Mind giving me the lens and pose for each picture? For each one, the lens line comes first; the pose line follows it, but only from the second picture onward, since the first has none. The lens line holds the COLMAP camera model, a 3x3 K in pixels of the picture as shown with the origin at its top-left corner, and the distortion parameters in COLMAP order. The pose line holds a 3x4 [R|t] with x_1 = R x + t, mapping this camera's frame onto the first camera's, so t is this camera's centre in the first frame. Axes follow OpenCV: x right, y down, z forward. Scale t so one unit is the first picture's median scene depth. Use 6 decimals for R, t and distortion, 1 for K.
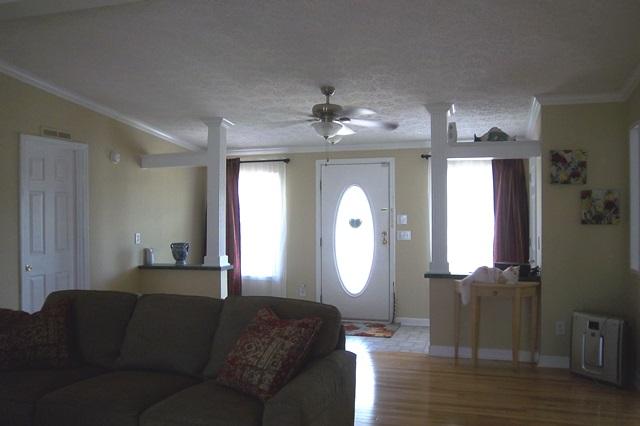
lens RADIAL K [[540.9, 0, 317.1], [0, 540.9, 215.9], [0, 0, 1]] dist [-0.097371, 0.079427]
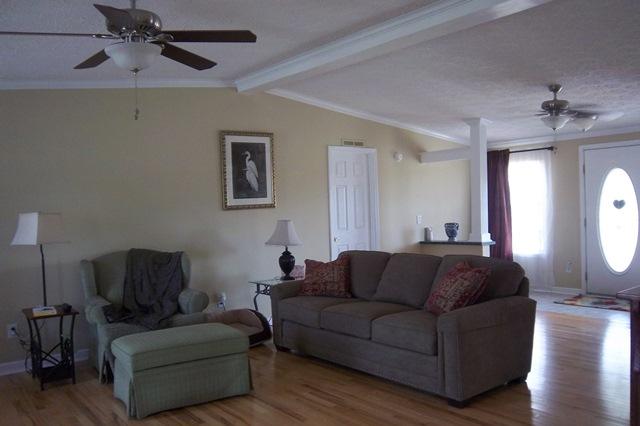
lens RADIAL K [[540.9, 0, 322.0], [0, 540.9, 212.1], [0, 0, 1]] dist [-0.097371, 0.079427]
pose [[0.828427, -0.014151, -0.559919, 0.195447], [0.020974, 0.999763, 0.005764, 0.013079], [0.559705, -0.016519, 0.828527, -0.185970]]
